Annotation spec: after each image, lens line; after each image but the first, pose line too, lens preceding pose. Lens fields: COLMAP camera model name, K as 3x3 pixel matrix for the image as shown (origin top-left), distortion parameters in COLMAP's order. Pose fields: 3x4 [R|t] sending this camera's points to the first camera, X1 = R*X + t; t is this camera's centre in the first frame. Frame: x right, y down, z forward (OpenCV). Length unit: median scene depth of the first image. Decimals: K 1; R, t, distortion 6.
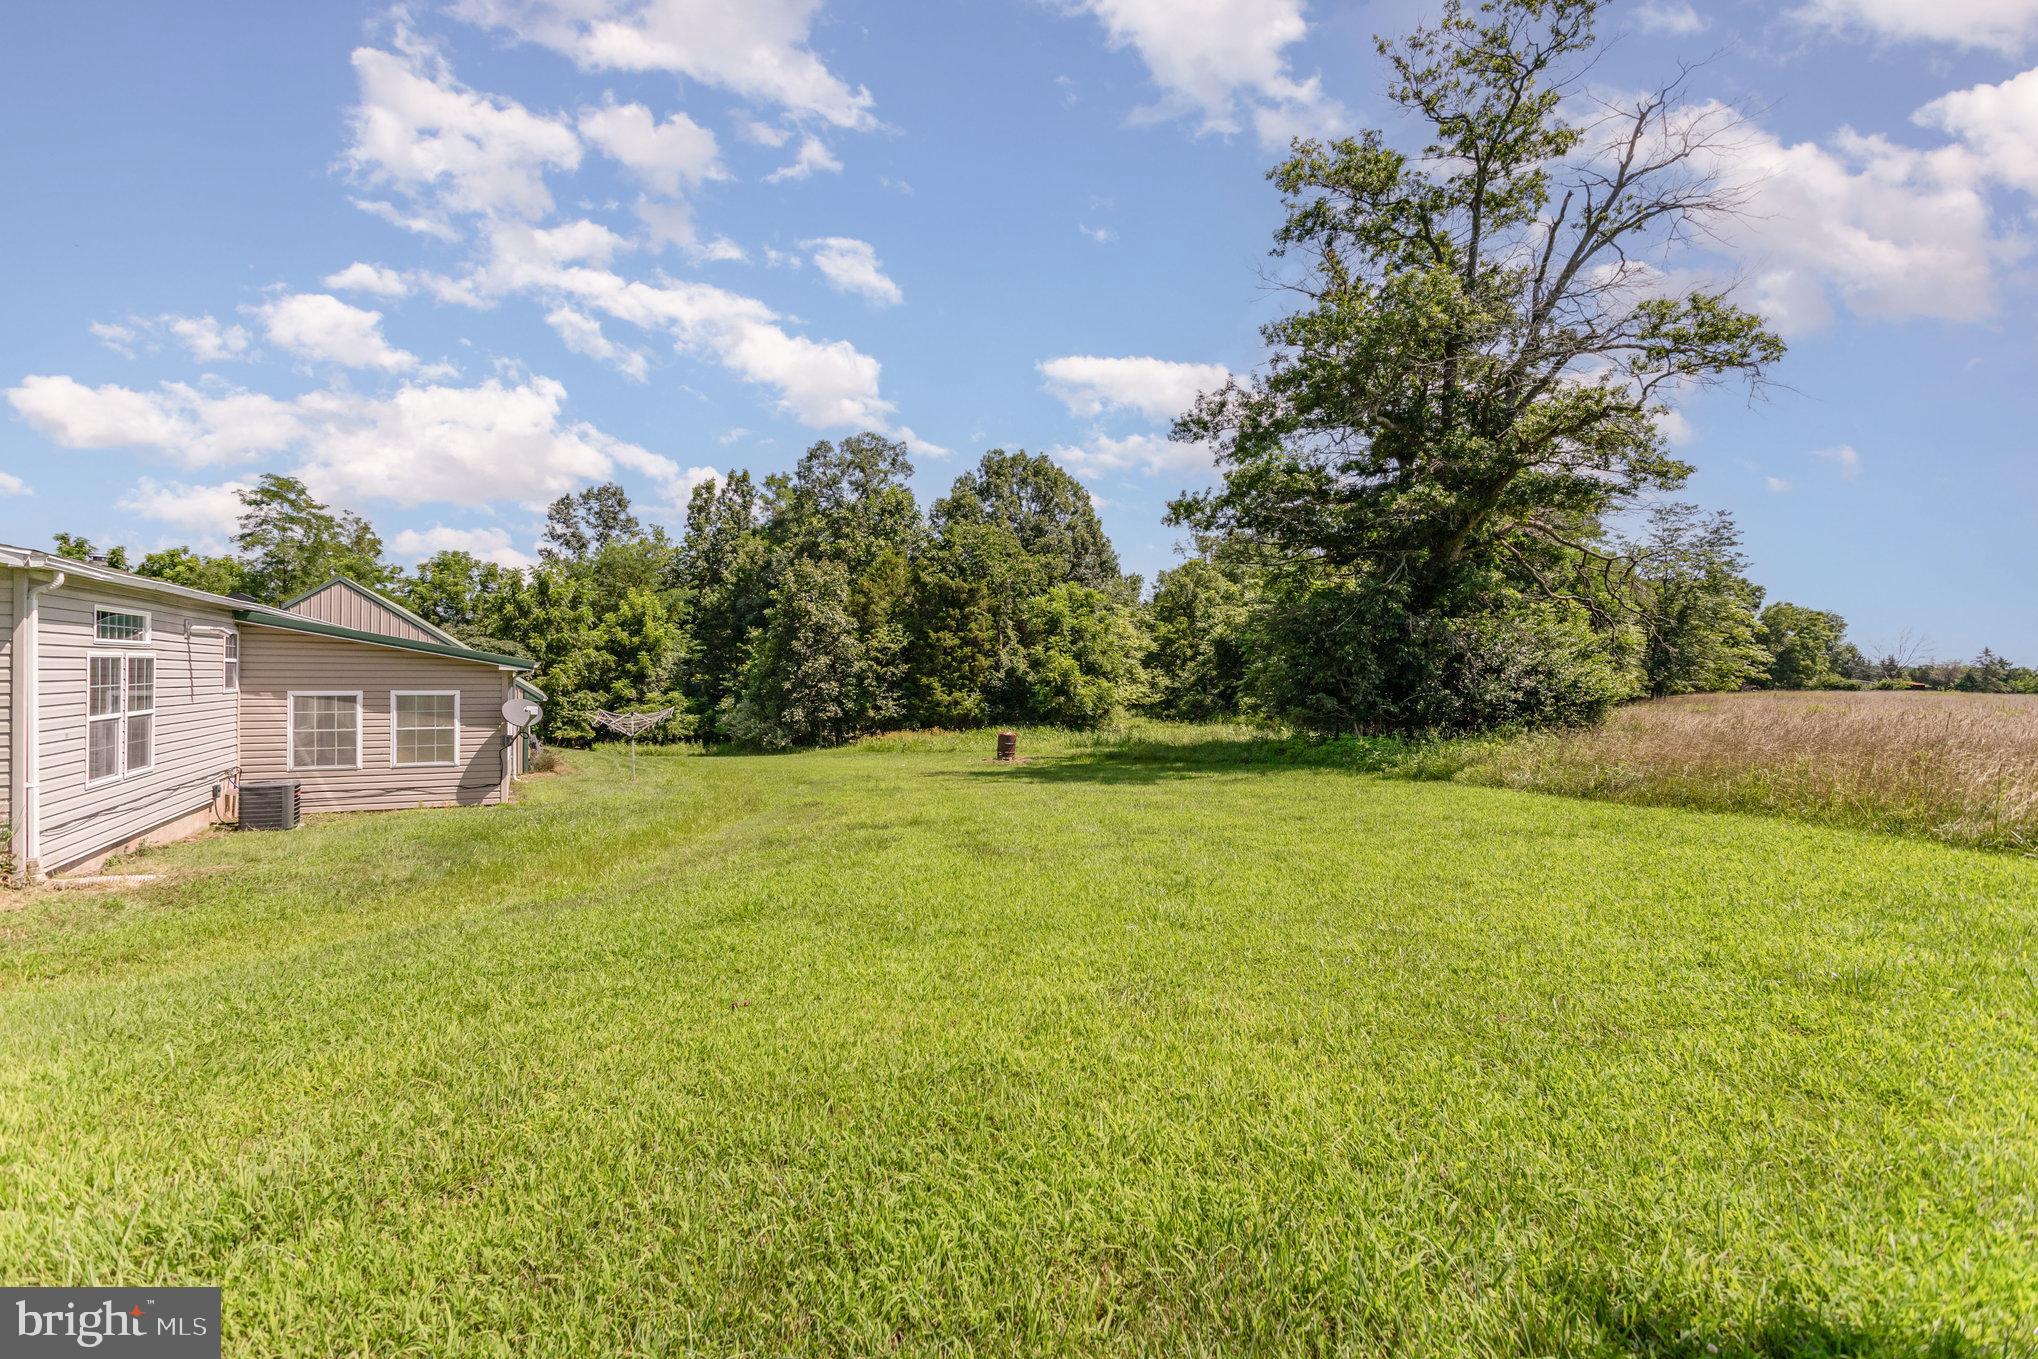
lens RADIAL K [[965.6, 0, 1014.3], [0, 965.6, 675.0], [0, 0, 1]] dist [0.002300, -0.000850]
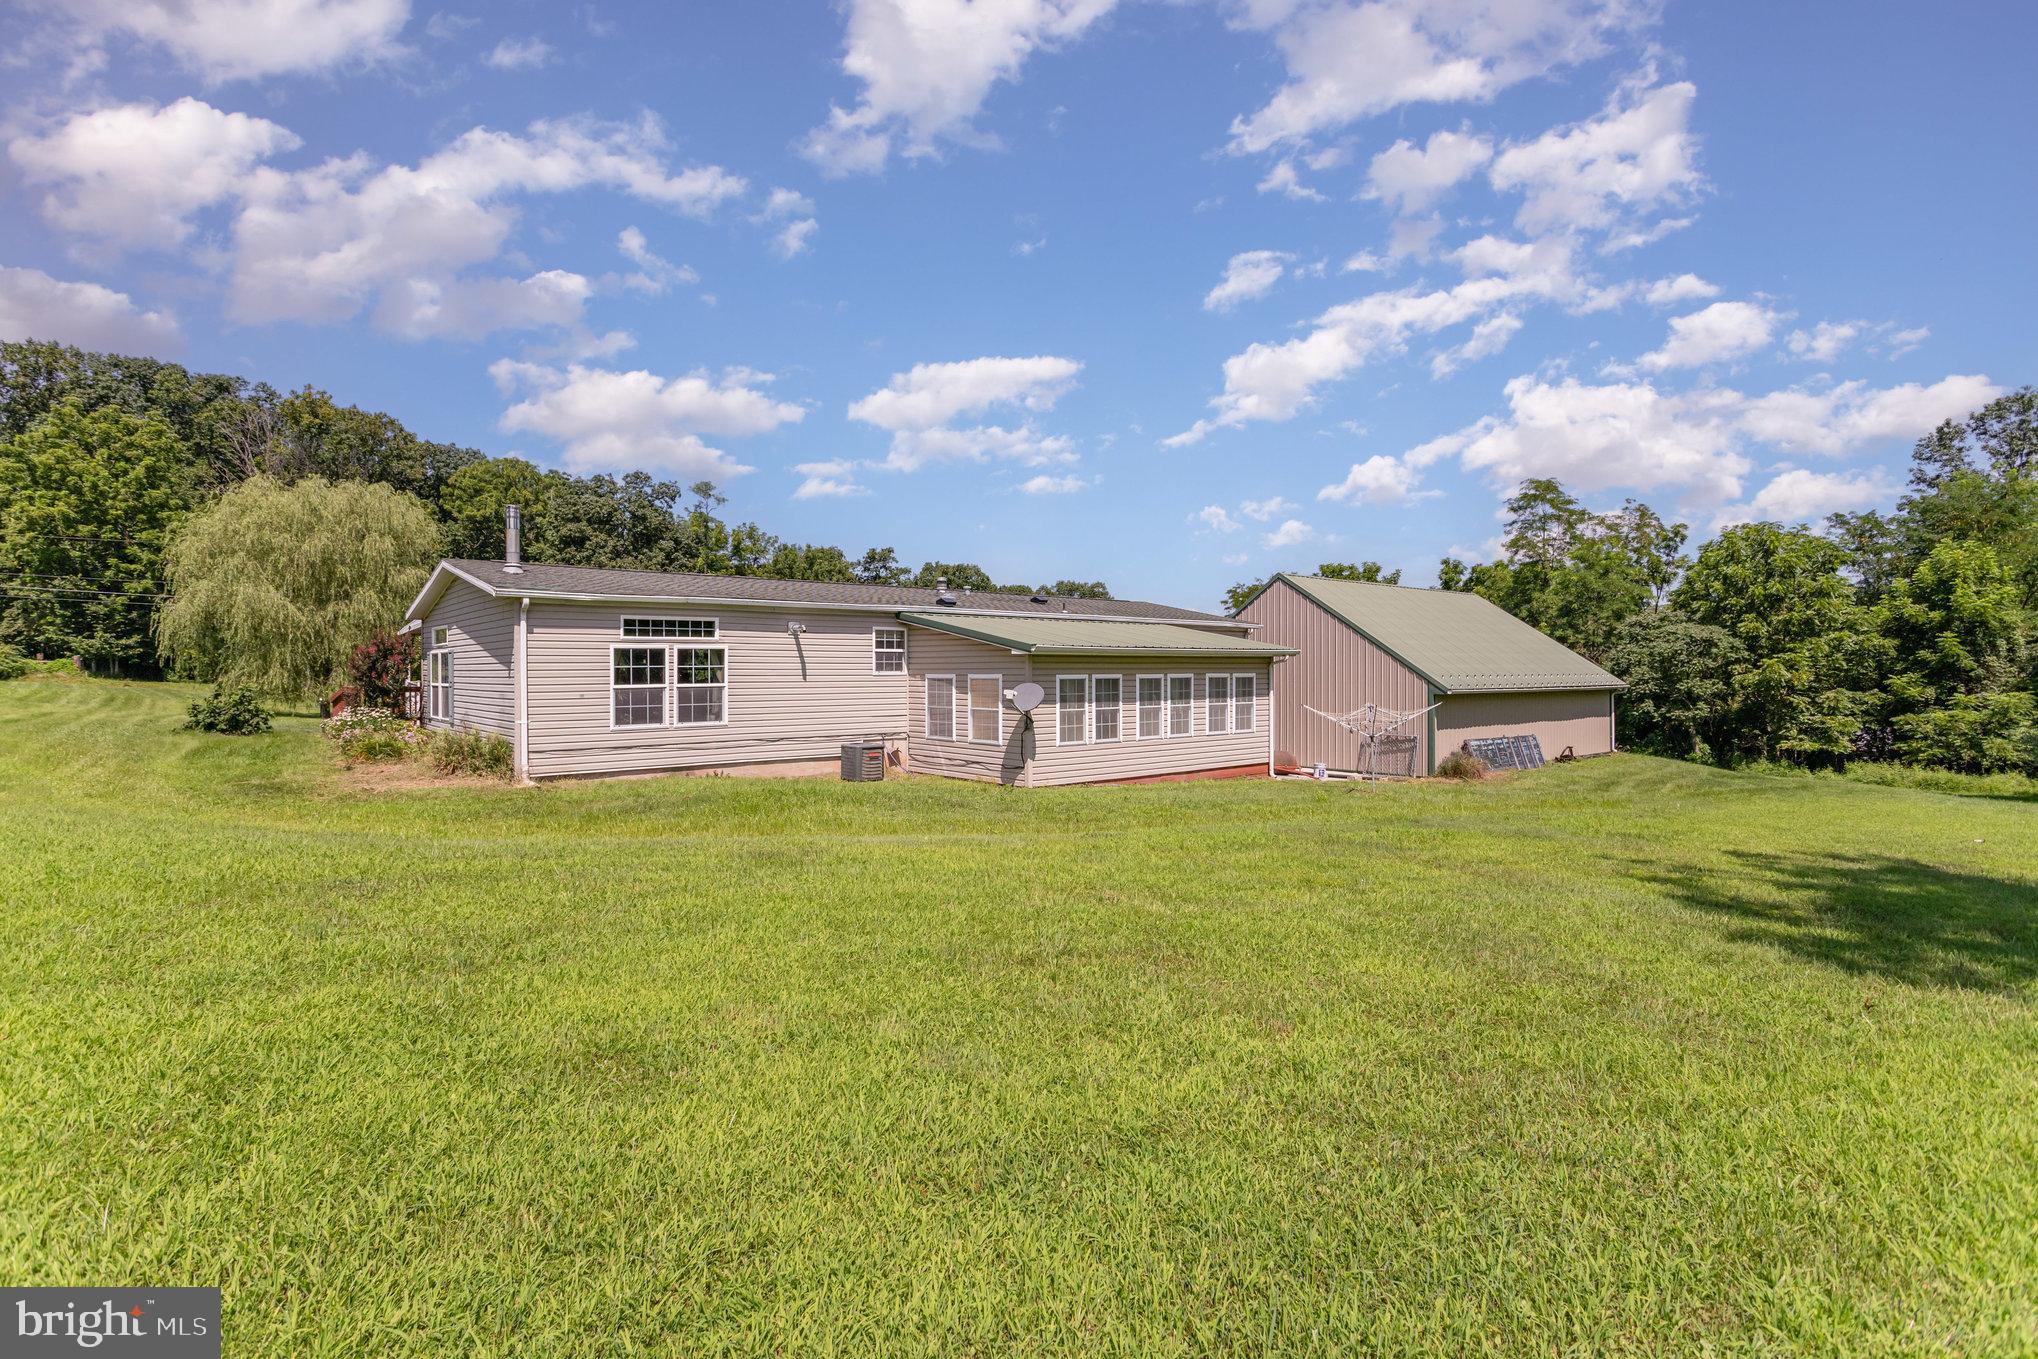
lens RADIAL K [[965.6, 0, 1017.6], [0, 965.6, 664.9], [0, 0, 1]] dist [0.002300, -0.000850]
pose [[0.223168, -0.011408, -0.974713, 0.206413], [0.002311, 0.999935, -0.011174, 0.007838], [0.974777, 0.000241, 0.223180, 0.356161]]
